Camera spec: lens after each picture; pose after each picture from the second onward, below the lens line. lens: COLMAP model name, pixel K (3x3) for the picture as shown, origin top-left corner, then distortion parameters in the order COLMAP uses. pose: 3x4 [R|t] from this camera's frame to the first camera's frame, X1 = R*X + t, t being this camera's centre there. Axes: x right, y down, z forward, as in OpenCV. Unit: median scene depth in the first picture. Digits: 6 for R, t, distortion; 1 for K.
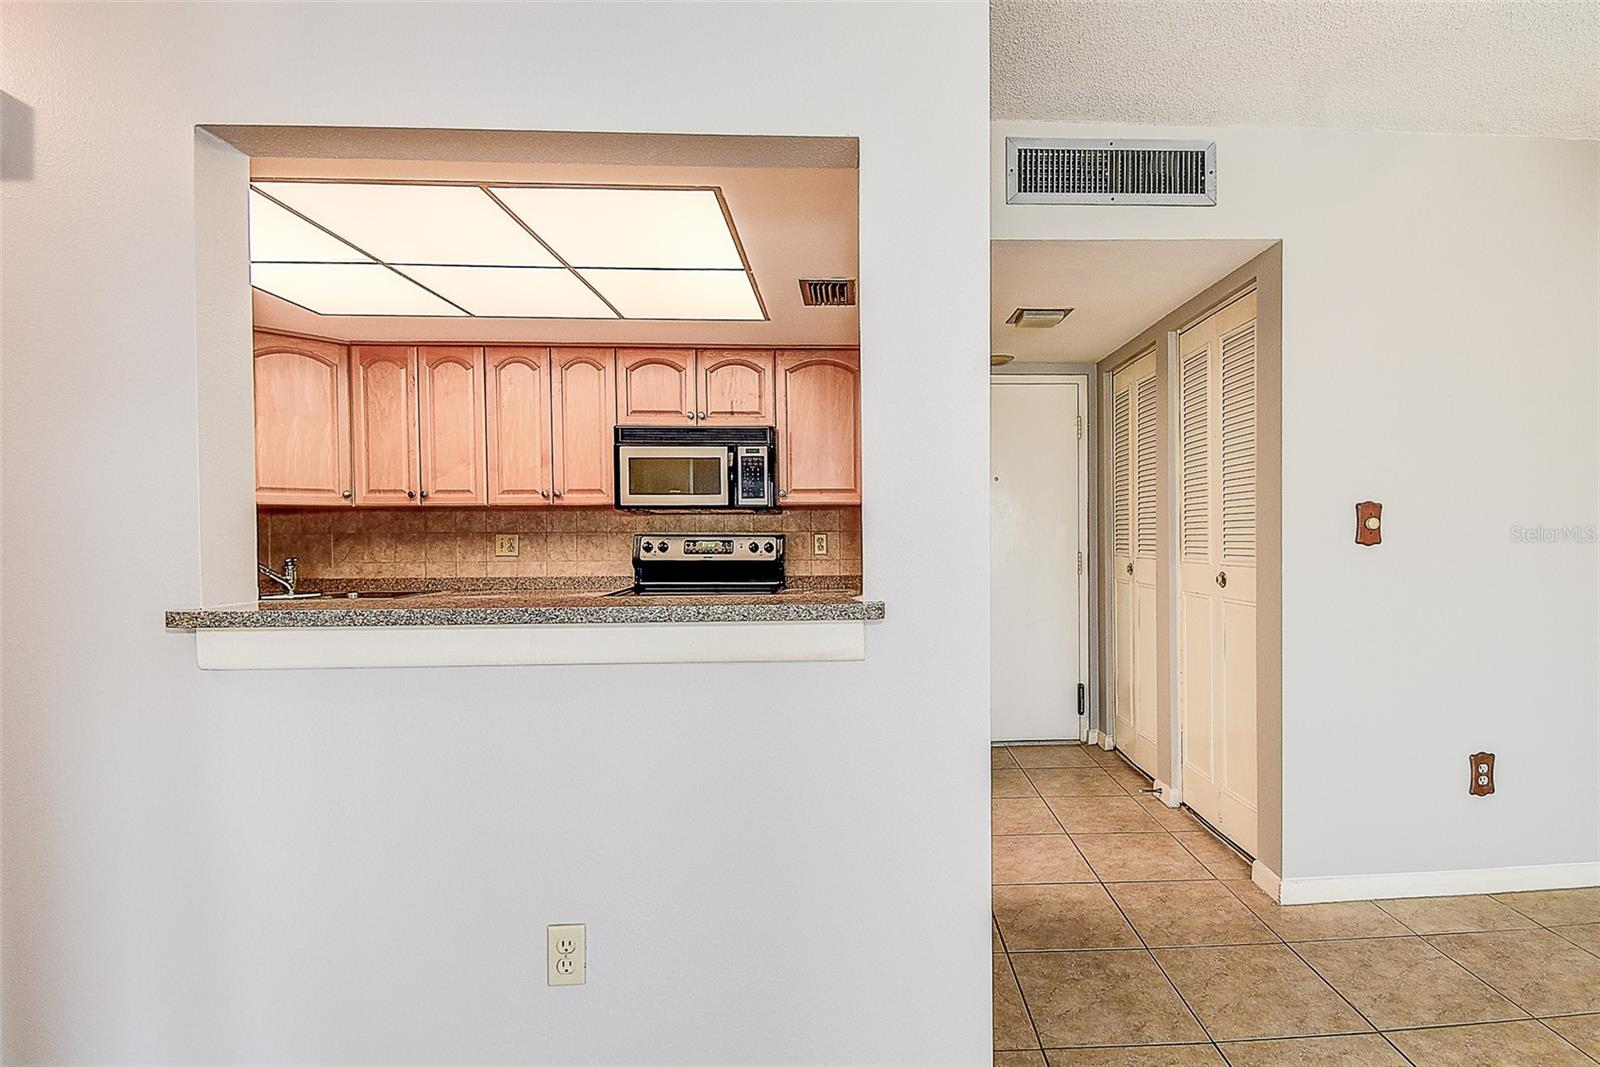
lens RADIAL K [[755.9, 0, 889.0], [0, 755.9, 546.7], [0, 0, 1]] dist [0.029104, -0.019549]
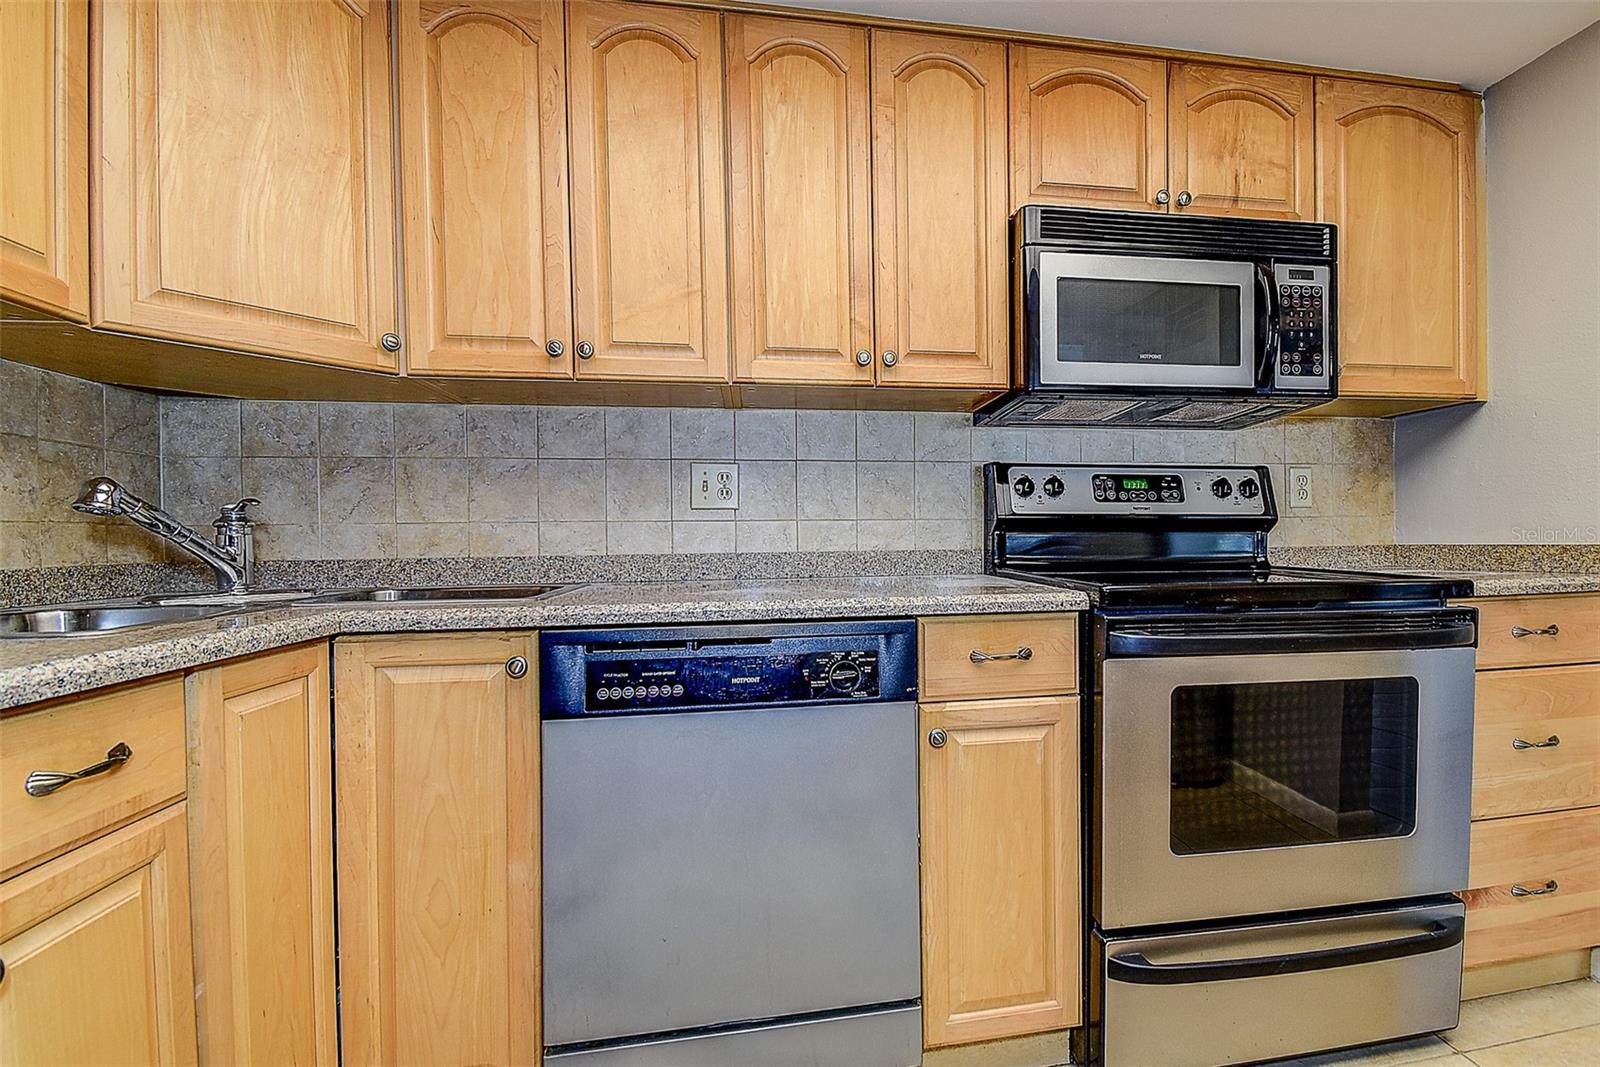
lens RADIAL K [[755.9, 0, 889.0], [0, 755.9, 546.7], [0, 0, 1]] dist [0.029104, -0.019549]
pose [[0.990807, -0.009574, 0.134941, -0.497414], [0.011212, 0.999872, -0.011387, 0.046015], [-0.134815, 0.012795, 0.990788, 0.559478]]
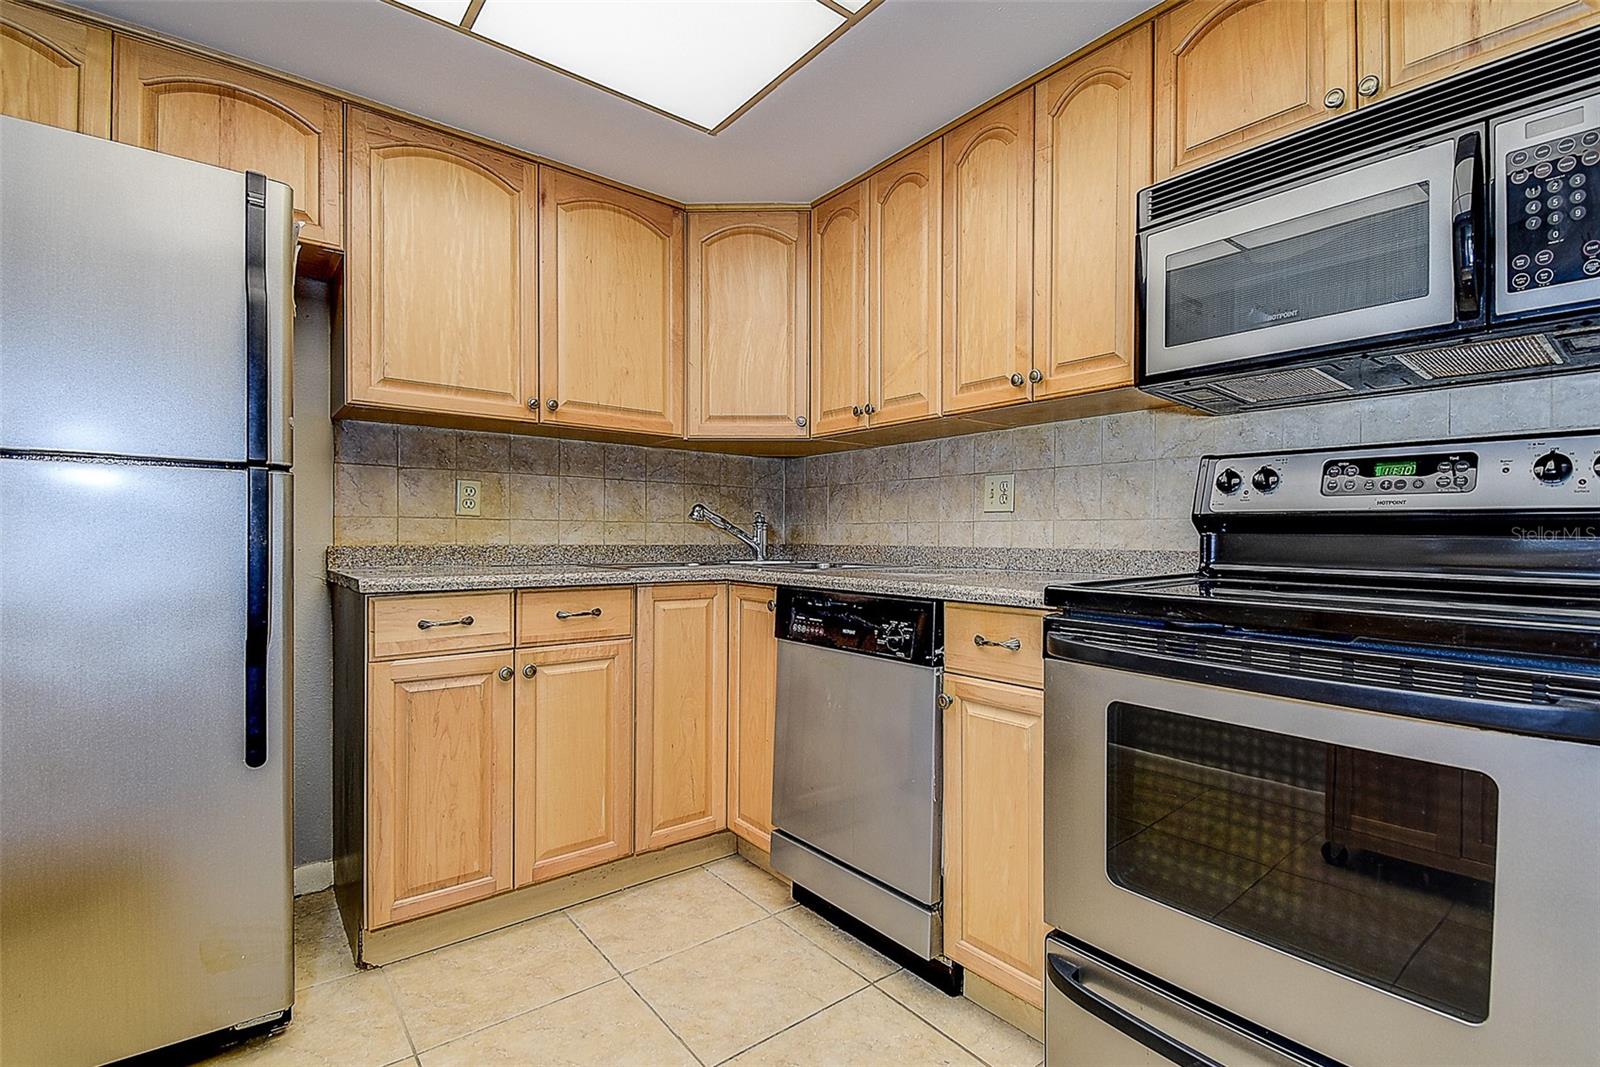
lens RADIAL K [[755.9, 0, 889.0], [0, 755.9, 546.7], [0, 0, 1]] dist [0.029104, -0.019549]
pose [[0.632777, 0.017053, -0.774147, -0.110791], [-0.024582, 0.999696, 0.001929, 0.043710], [0.773944, 0.017809, 0.633003, 0.610738]]
